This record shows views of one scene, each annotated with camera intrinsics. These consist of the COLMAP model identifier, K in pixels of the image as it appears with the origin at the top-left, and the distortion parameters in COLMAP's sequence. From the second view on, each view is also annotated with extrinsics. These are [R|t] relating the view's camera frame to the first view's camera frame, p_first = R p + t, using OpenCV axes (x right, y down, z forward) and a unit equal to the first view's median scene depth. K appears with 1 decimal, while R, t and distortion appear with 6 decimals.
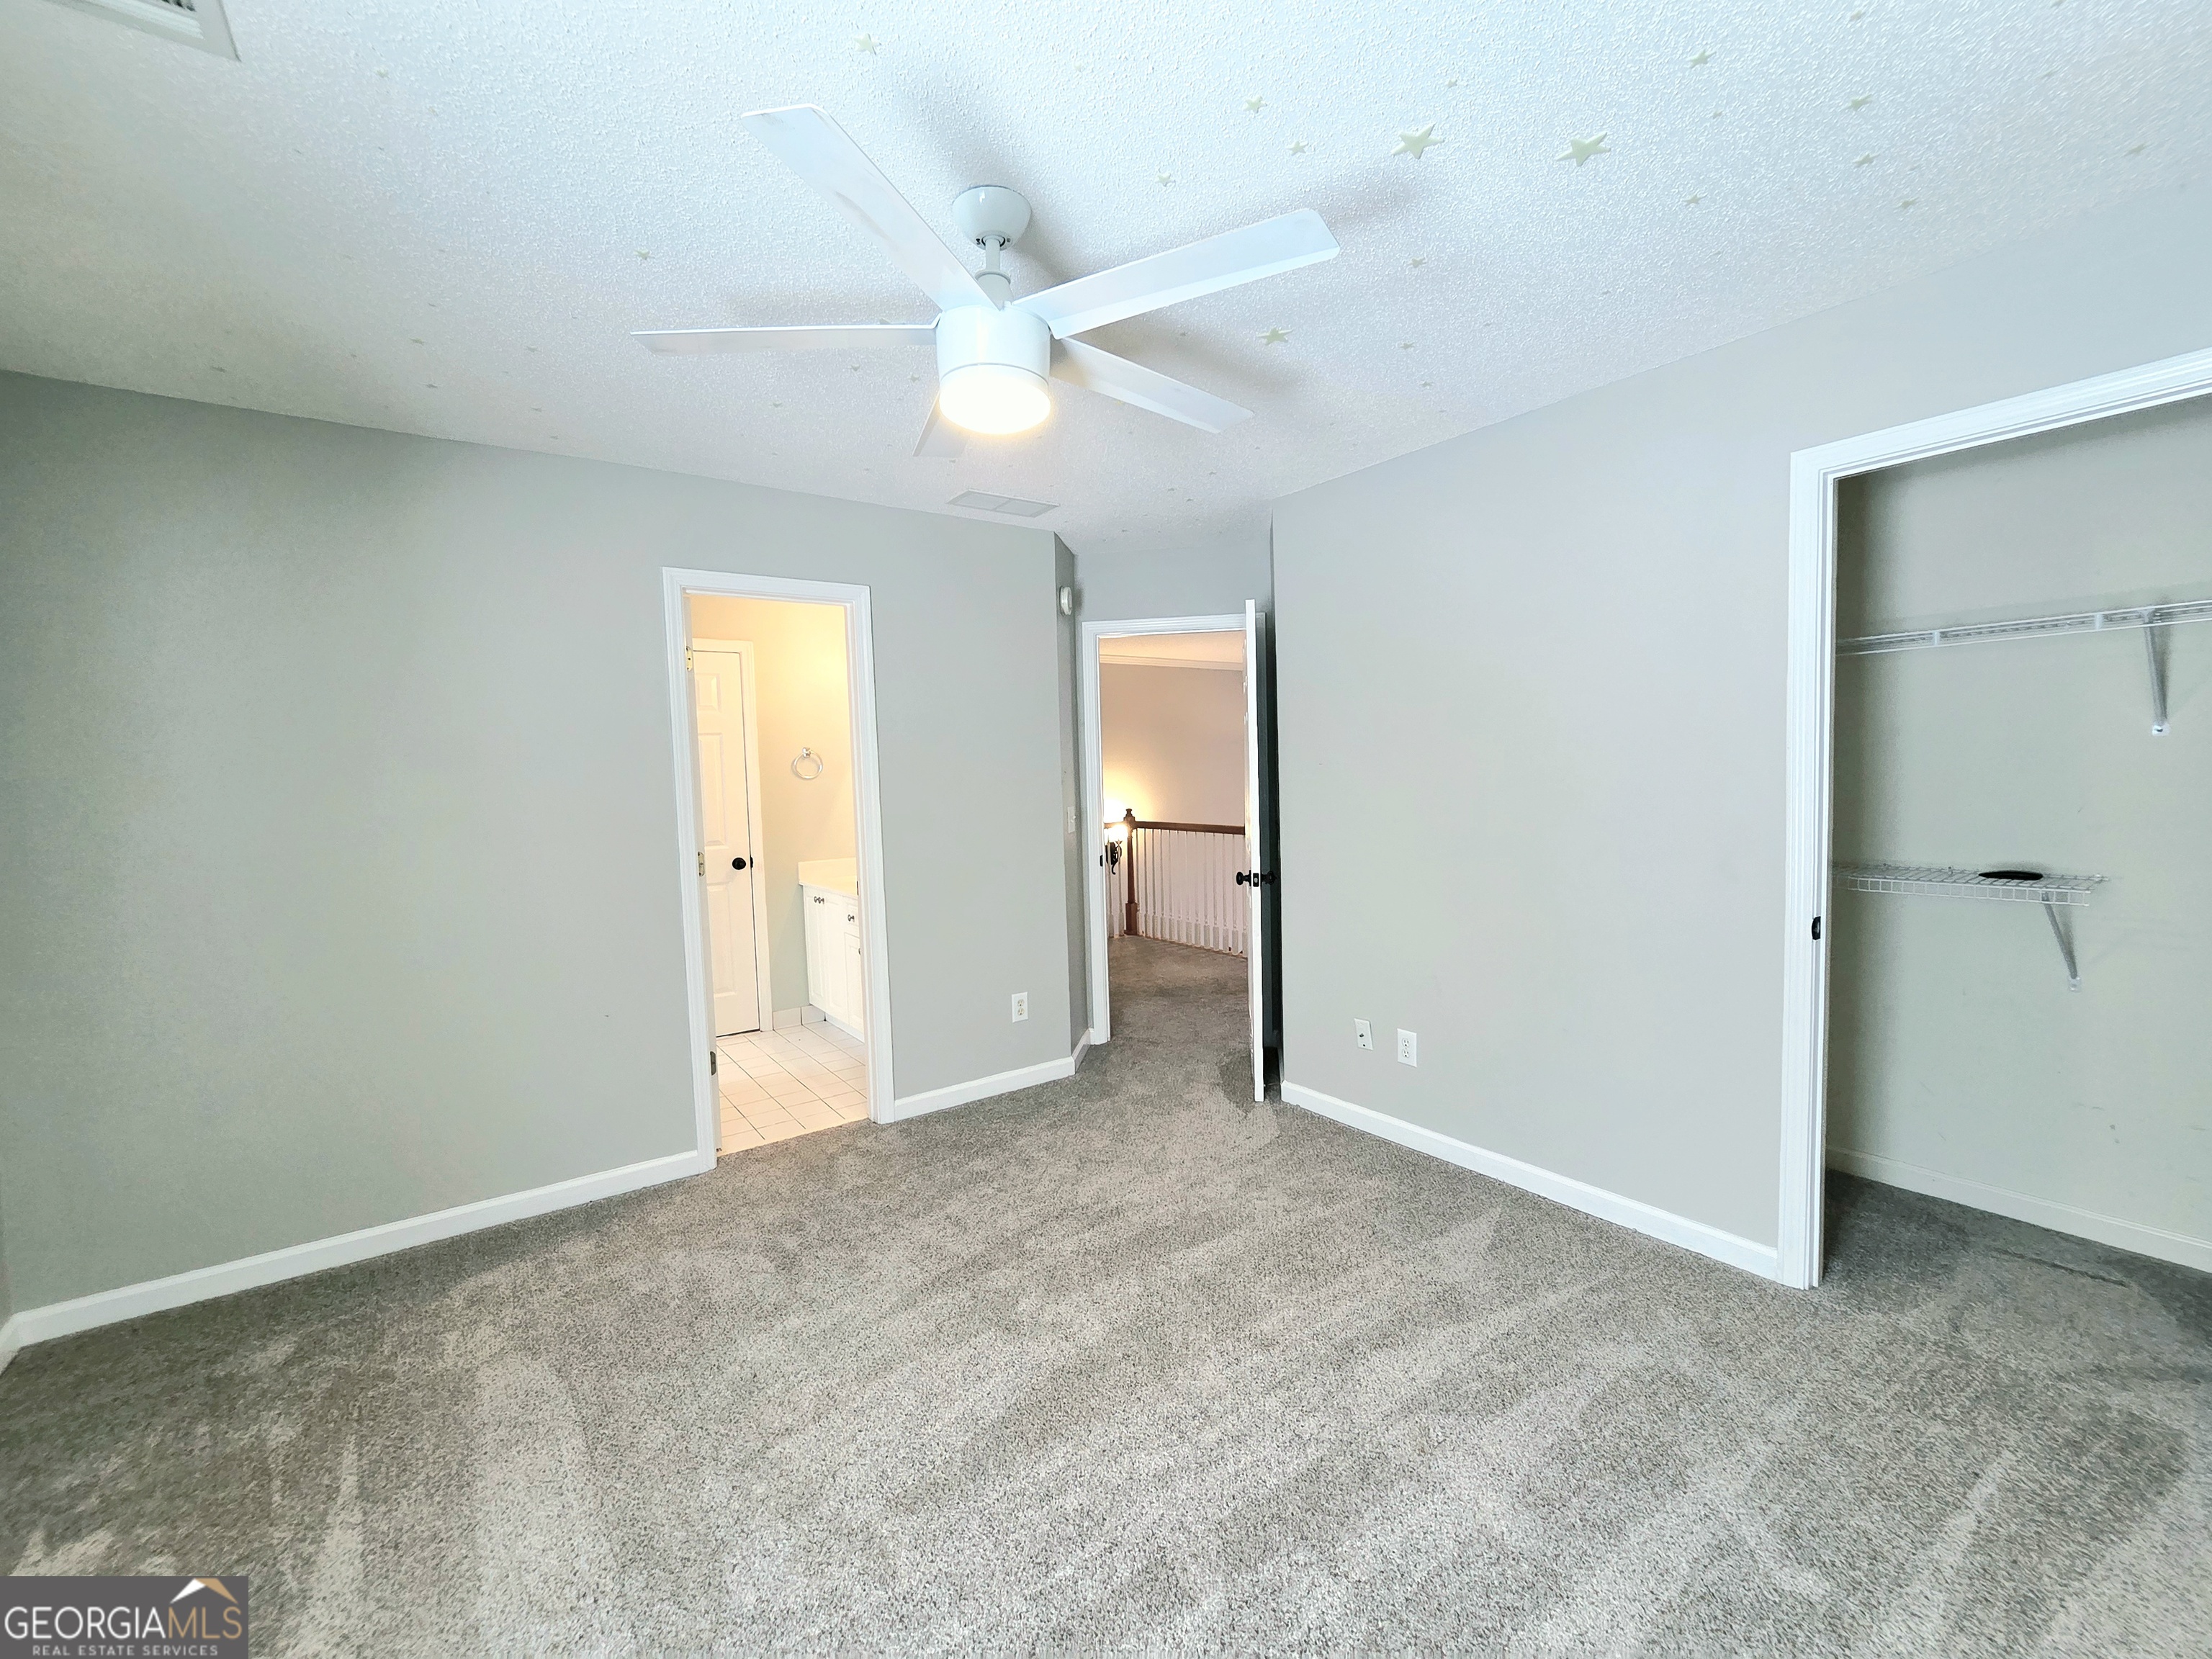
lens RADIAL K [[898.2, 0, 1106.0], [0, 898.2, 829.5], [0, 0, 1]] dist [-0.002425, 0.000474]
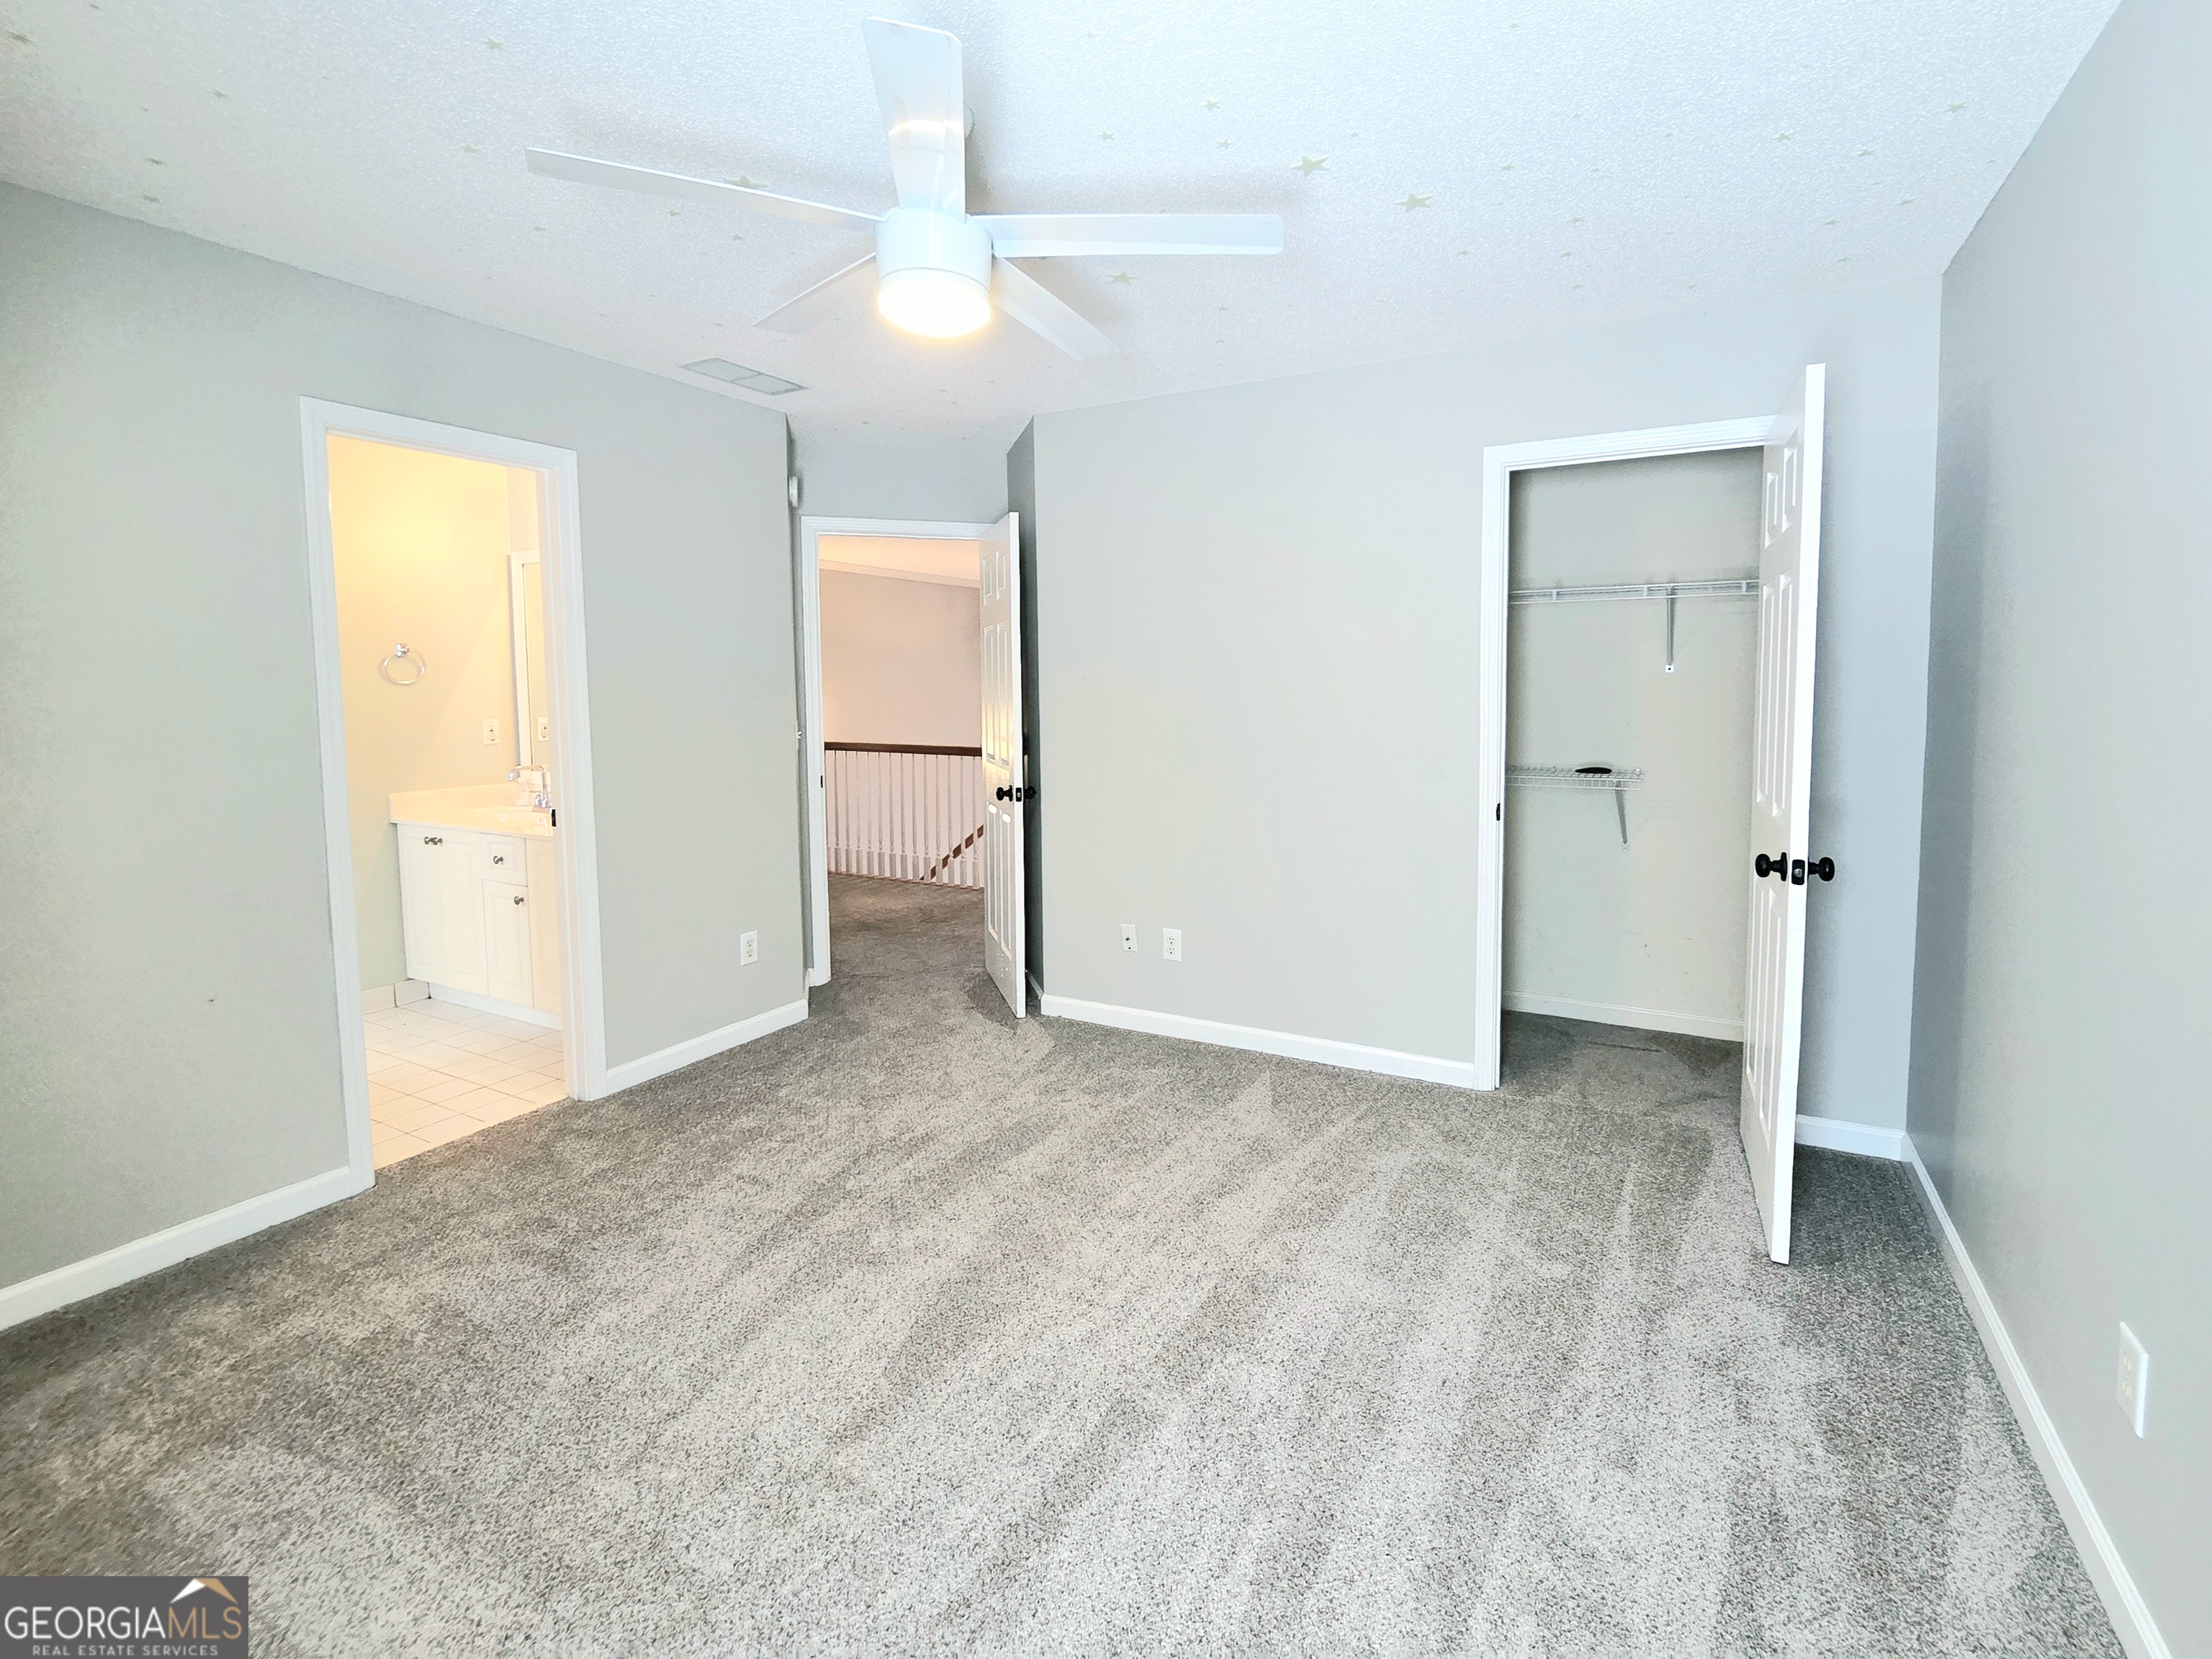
lens RADIAL K [[1008.5, 0, 1109.0], [0, 1008.5, 756.4], [0, 0, 1]] dist [0.000168, 0.000373]
pose [[0.899360, -0.007652, 0.437143, -0.302662], [0.009315, 0.999955, -0.001660, 0.021625], [-0.437111, 0.005565, 0.899391, -0.064311]]
